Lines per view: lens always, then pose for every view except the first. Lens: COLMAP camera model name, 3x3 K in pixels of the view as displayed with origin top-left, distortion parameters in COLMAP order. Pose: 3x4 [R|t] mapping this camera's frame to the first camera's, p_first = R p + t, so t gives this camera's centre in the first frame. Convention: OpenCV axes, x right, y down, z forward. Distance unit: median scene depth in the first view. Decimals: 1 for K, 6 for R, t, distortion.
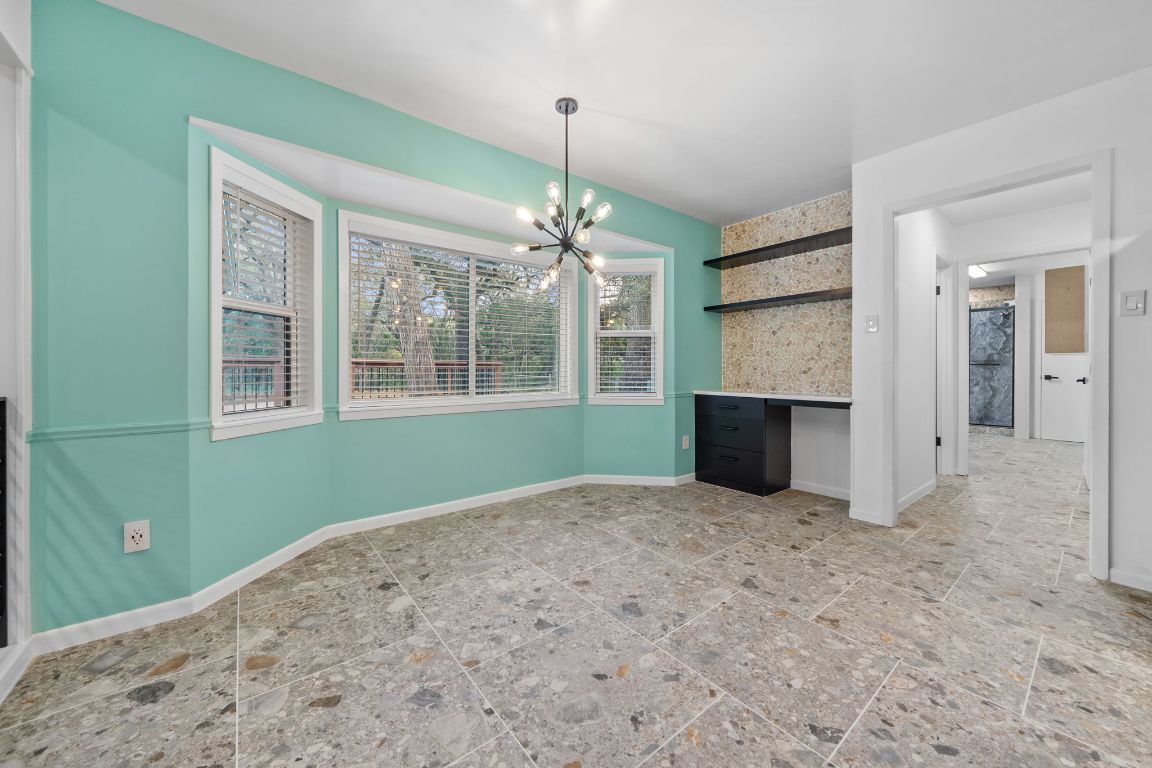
lens RADIAL K [[421.1, 0, 576.0], [0, 421.1, 384.0], [0, 0, 1]] dist [-0.004891, -0.000180]
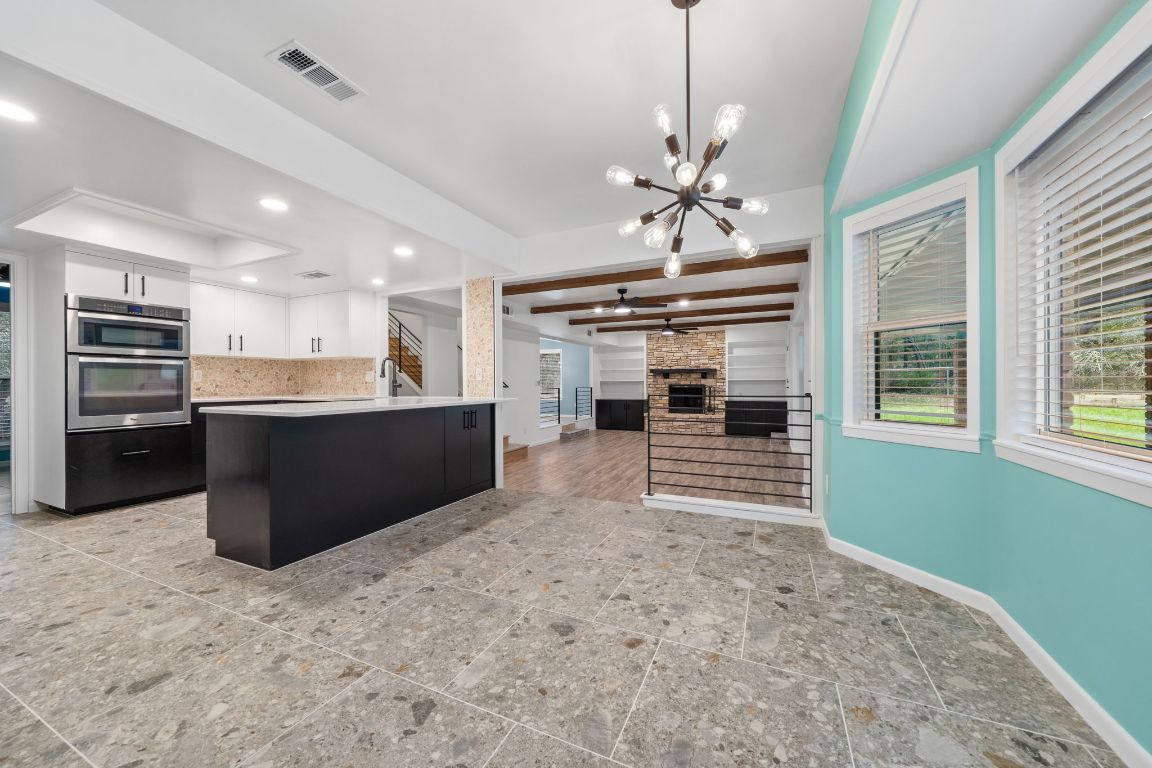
lens RADIAL K [[421.1, 0, 576.0], [0, 421.1, 384.0], [0, 0, 1]] dist [-0.004891, -0.000180]
pose [[-0.889521, 0.004698, -0.456870, 0.526280], [-0.011844, 0.999374, 0.033336, -0.068536], [0.456741, 0.035064, -0.888908, 1.778923]]
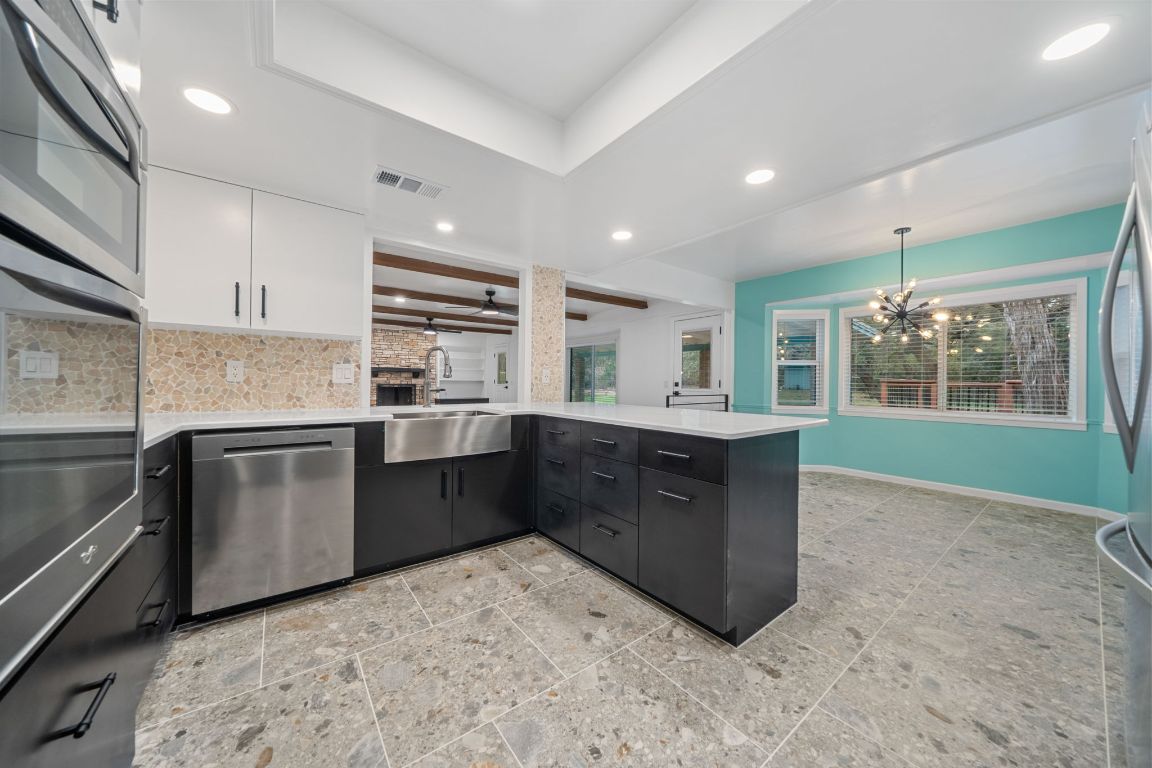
lens RADIAL K [[392.6, 0, 576.0], [0, 392.6, 384.0], [0, 0, 1]] dist [-0.006733, 0.000243]
pose [[-0.019398, 0.005678, -0.999796, 1.799103], [-0.043960, 0.999012, 0.006526, -0.022498], [0.998845, 0.044078, -0.019130, -0.287758]]
